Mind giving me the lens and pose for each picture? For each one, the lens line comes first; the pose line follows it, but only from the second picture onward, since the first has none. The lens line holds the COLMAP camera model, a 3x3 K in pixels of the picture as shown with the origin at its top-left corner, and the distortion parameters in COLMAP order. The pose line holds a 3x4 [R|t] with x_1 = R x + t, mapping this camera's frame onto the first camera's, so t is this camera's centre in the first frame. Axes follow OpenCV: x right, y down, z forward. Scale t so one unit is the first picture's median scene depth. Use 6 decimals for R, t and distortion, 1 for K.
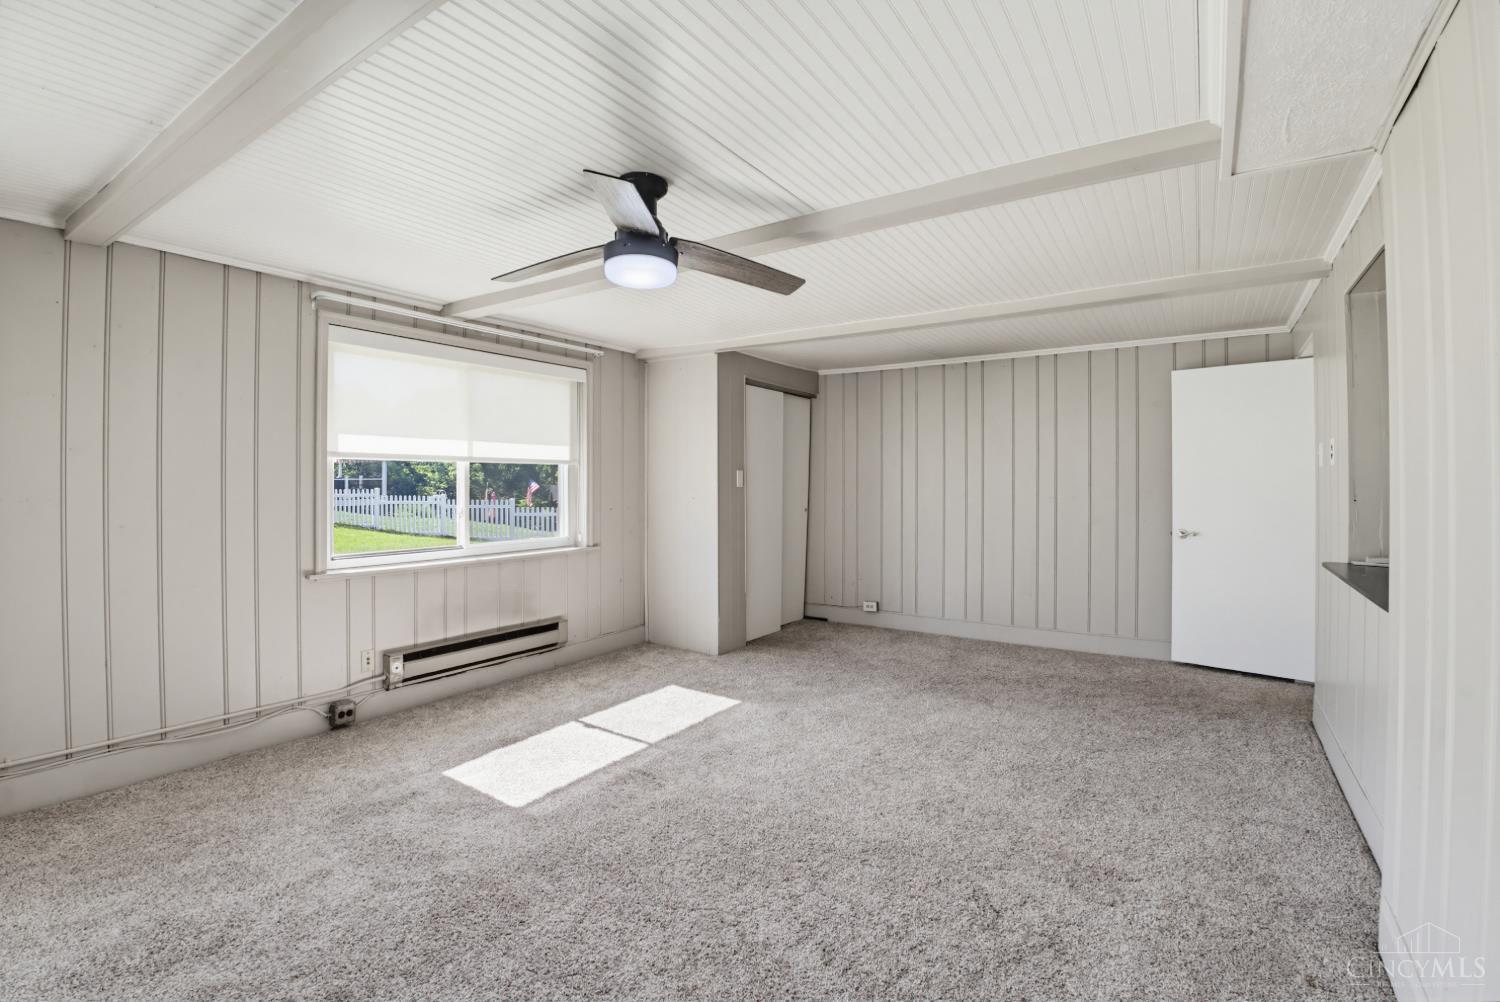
lens RADIAL K [[688.1, 0, 751.1], [0, 688.1, 480.5], [0, 0, 1]] dist [-0.000508, -0.000072]
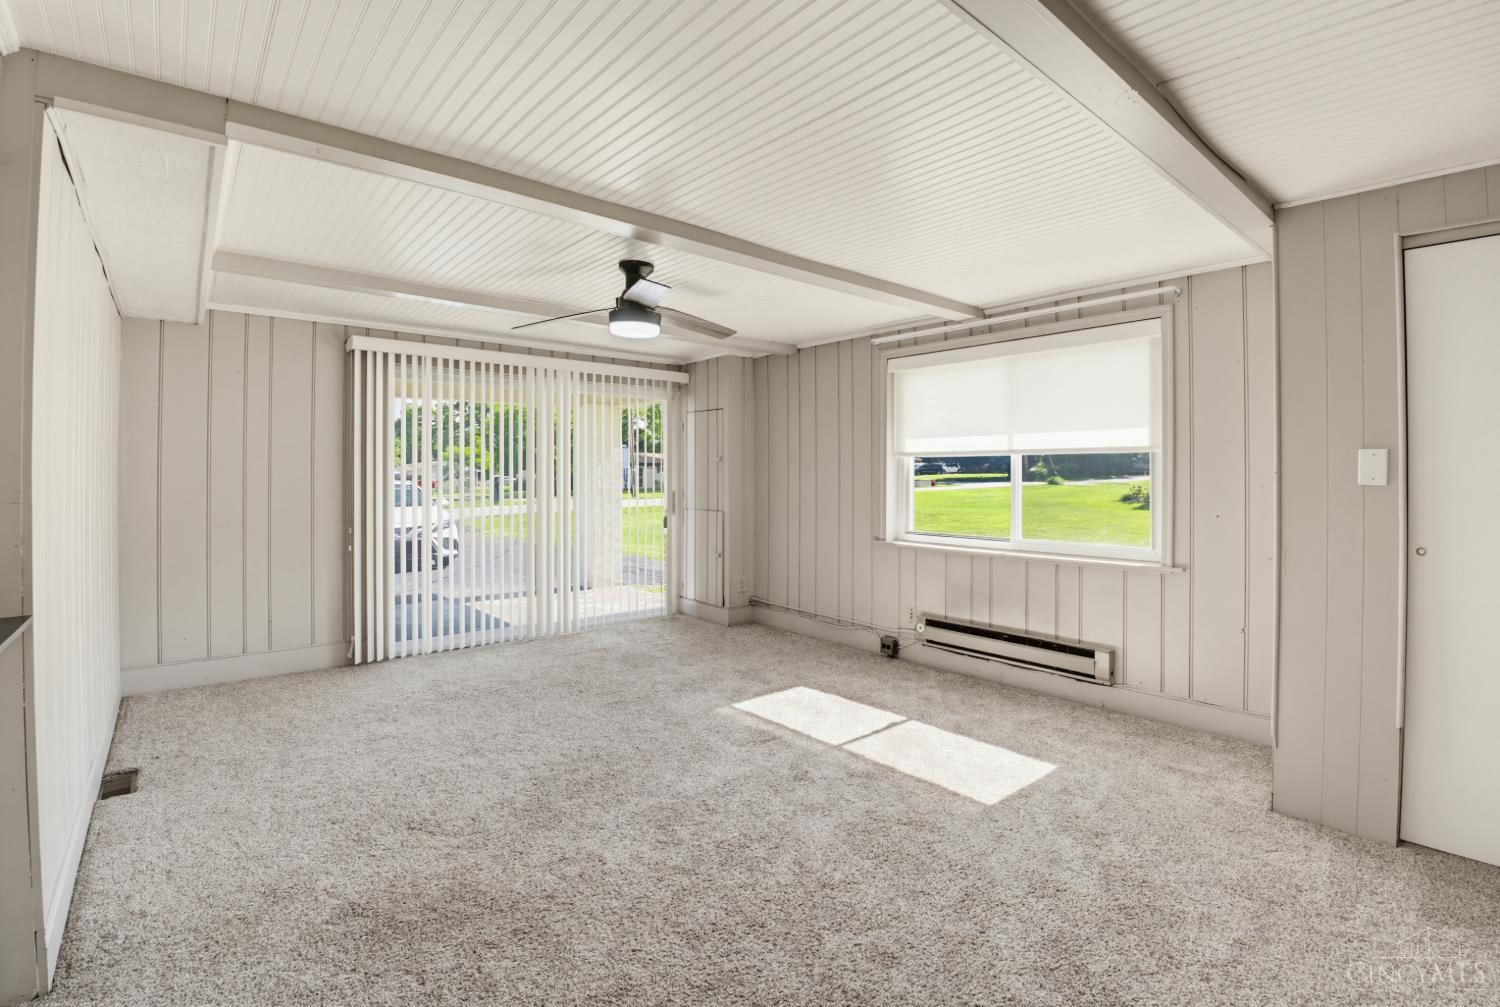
lens RADIAL K [[695.1, 0, 750.1], [0, 695.1, 478.7], [0, 0, 1]] dist [-0.043686, 0.000441]
pose [[-0.260117, -0.000911, -0.965577, 0.749288], [-0.002871, 0.999996, -0.000170, 0.010351], [0.965573, 0.002728, -0.260119, 1.038582]]
